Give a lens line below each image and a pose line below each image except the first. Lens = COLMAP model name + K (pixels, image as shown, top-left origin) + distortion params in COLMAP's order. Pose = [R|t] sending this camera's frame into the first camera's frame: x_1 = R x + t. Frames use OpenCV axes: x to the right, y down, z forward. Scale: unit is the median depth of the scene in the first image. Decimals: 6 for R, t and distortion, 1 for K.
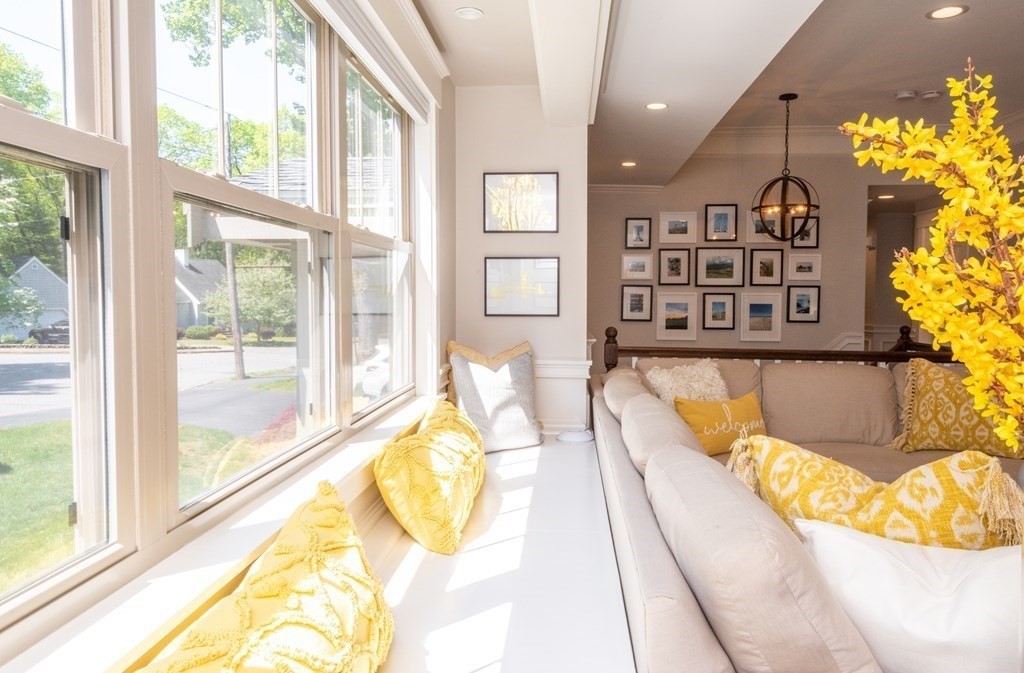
lens RADIAL K [[700.6, 0, 517.3], [0, 700.6, 332.0], [0, 0, 1]] dist [0.004232, 0.001610]
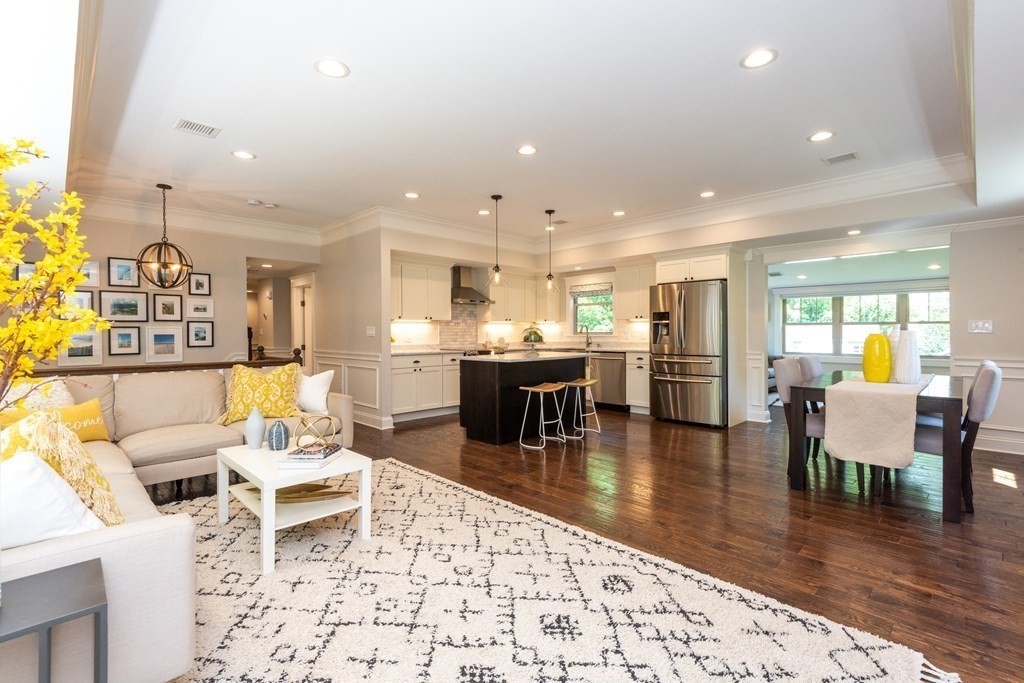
lens RADIAL K [[457.3, 0, 517.7], [0, 457.3, 334.7], [0, 0, 1]] dist [0.021058, -0.010162]
pose [[0.652144, -0.015447, 0.757938, 0.115858], [0.050828, 0.998434, -0.023385, 0.016229], [-0.756389, 0.053775, 0.651908, -0.103561]]
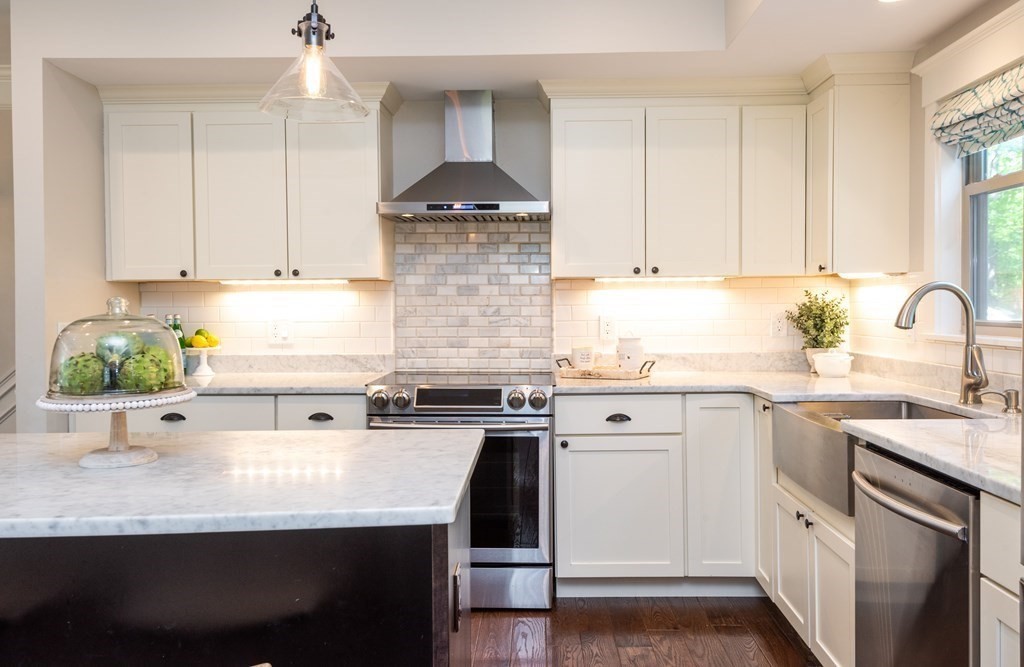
lens RADIAL K [[818.3, 0, 523.3], [0, 818.3, 315.9], [0, 0, 1]] dist [0.018454, 0.003492]
pose [[0.998432, -0.015982, 0.053646, 0.915867], [0.017910, 0.999204, -0.035659, -0.002857], [-0.053033, 0.036564, 0.997923, 0.145394]]
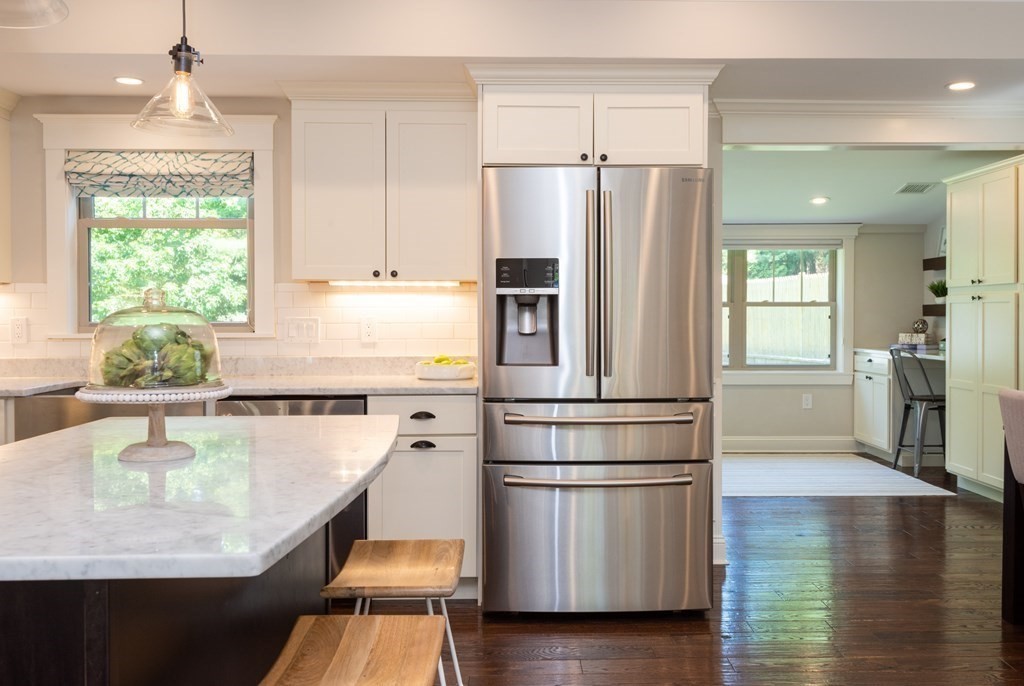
lens RADIAL K [[915.0, 0, 539.8], [0, 915.0, 324.1], [0, 0, 1]] dist [0.034536, -0.022043]
pose [[-0.101037, -0.018020, 0.994719, 0.464156], [0.051699, 0.998390, 0.023338, -0.010279], [-0.993538, 0.053784, -0.099943, 0.339886]]
